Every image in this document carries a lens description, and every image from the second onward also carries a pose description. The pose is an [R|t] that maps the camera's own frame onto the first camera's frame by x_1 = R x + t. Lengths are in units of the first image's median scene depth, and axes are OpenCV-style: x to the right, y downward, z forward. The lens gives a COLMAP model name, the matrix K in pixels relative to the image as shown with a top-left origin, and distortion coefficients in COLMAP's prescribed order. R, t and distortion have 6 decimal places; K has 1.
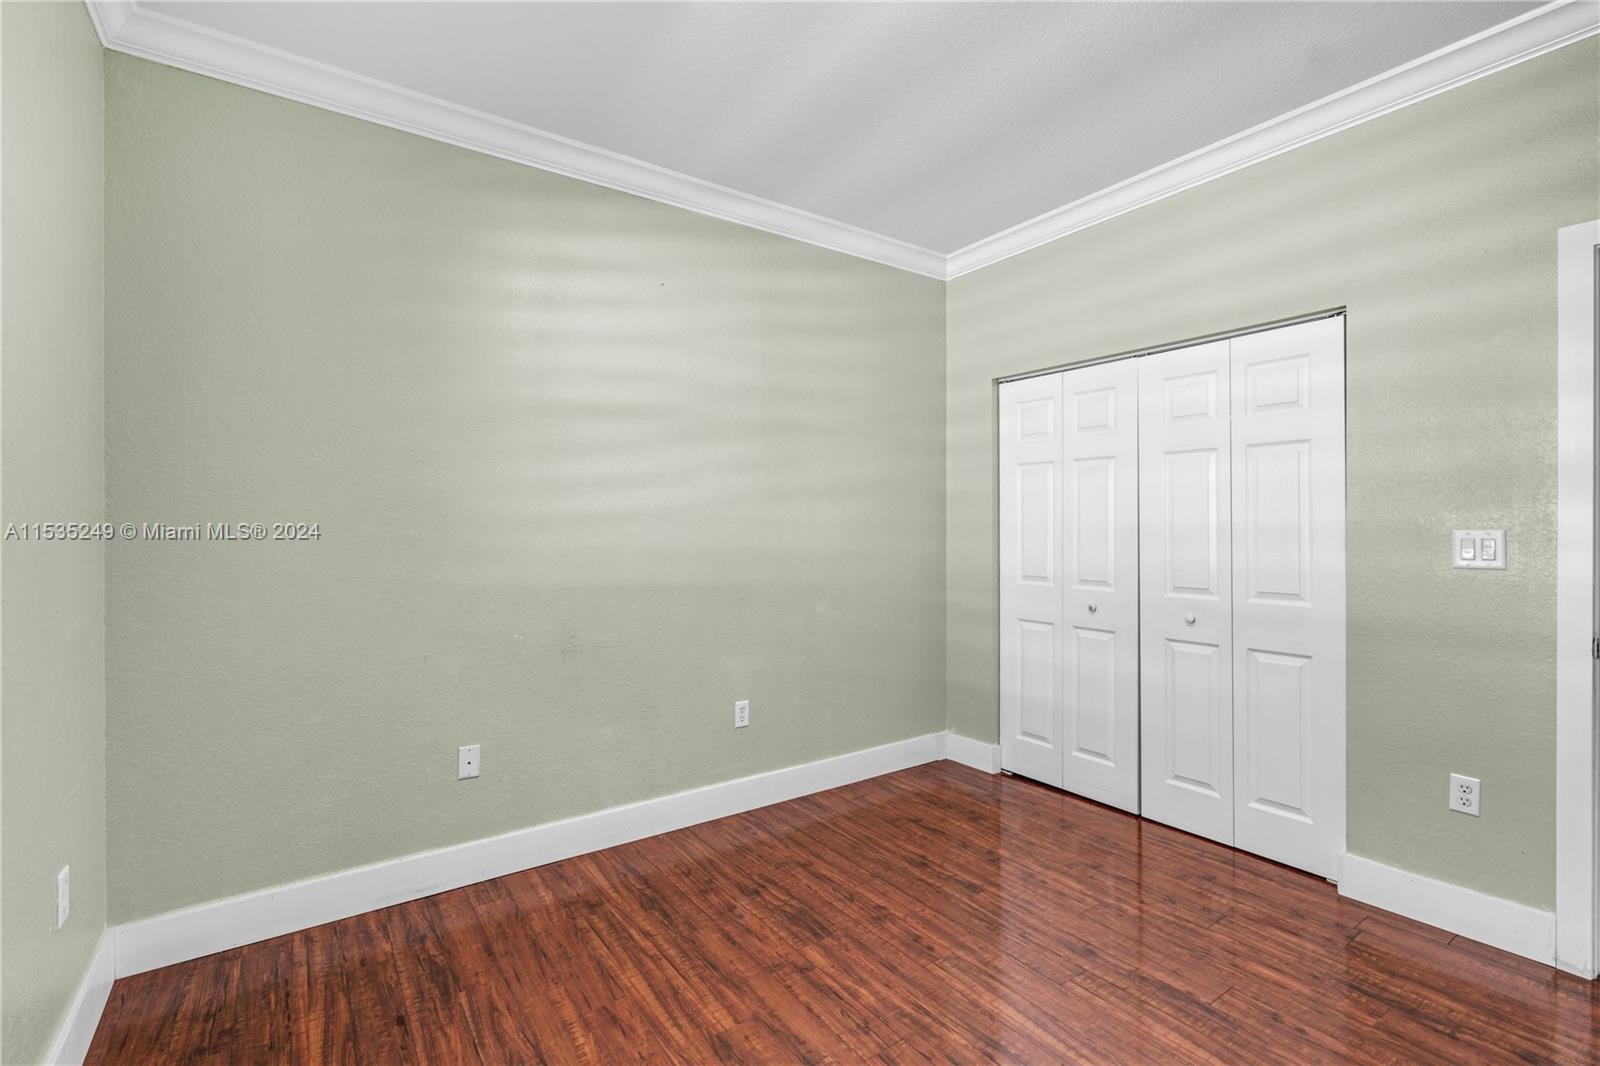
lens RADIAL K [[717.7, 0, 797.5], [0, 717.7, 525.5], [0, 0, 1]] dist [0.001659, 0.000205]
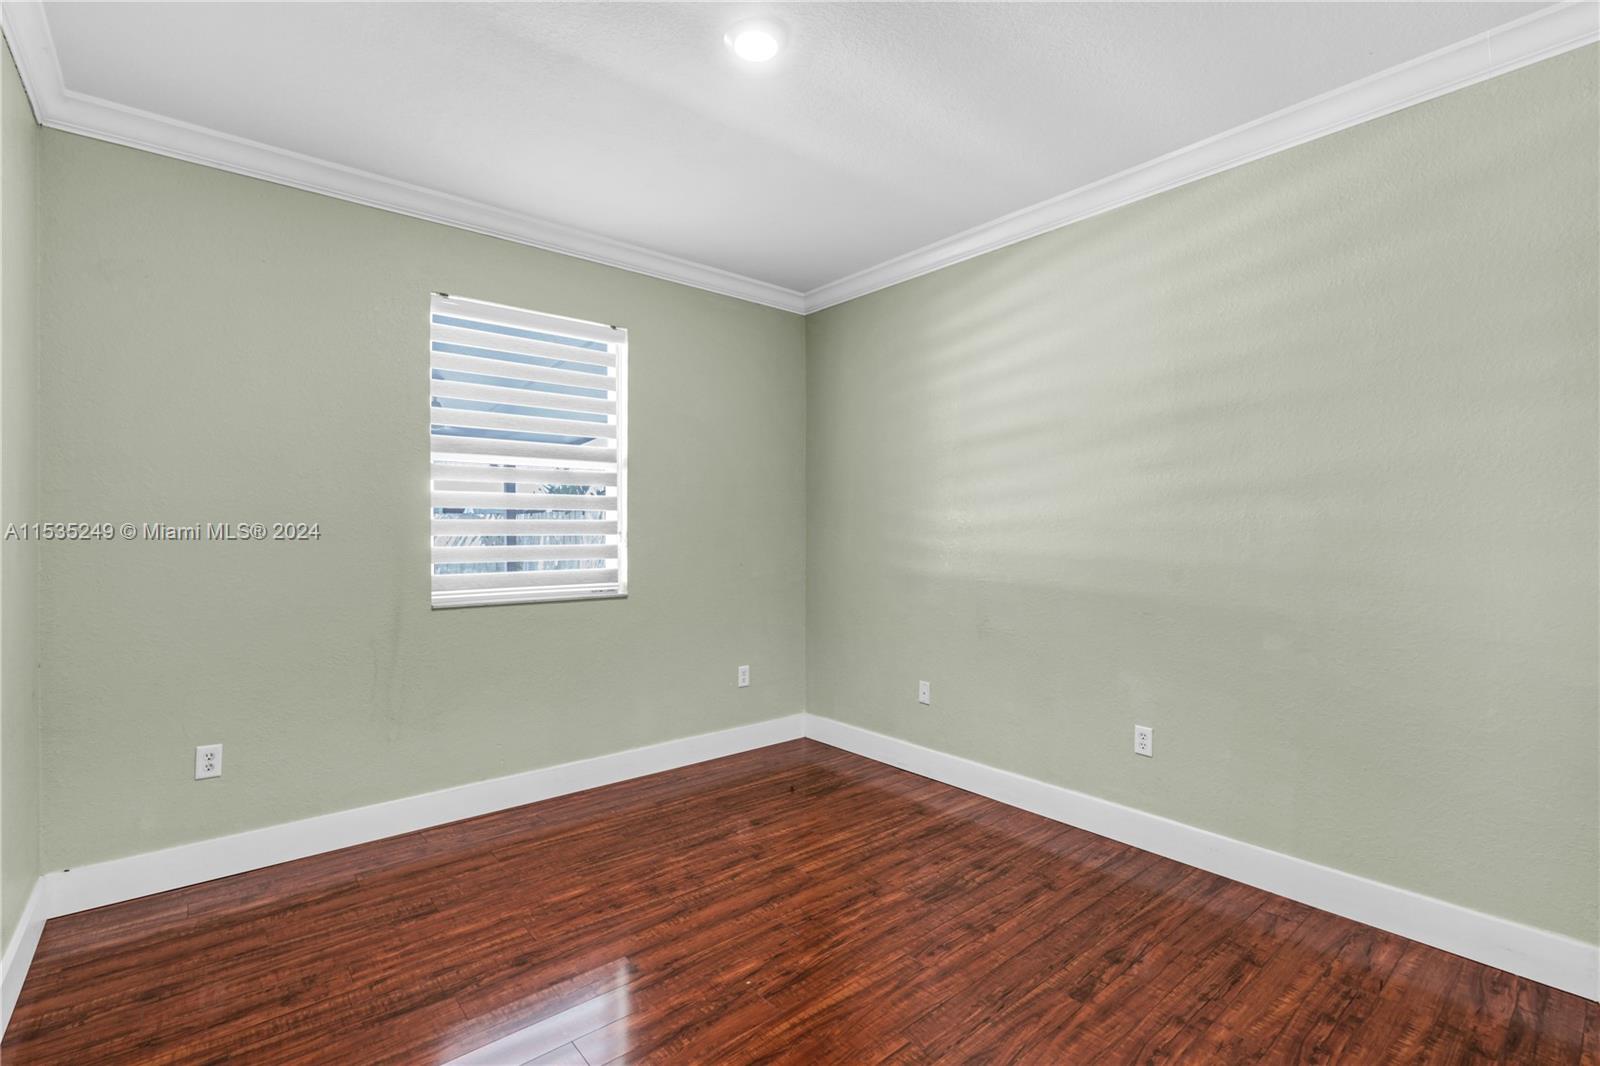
lens RADIAL K [[717.7, 0, 797.3], [0, 717.7, 535.6], [0, 0, 1]] dist [0.001659, 0.000205]
pose [[0.093547, 0.009075, -0.995574, 0.994933], [0.000150, 0.999958, 0.009129, -0.006174], [0.995615, -0.001003, 0.093542, 0.615026]]
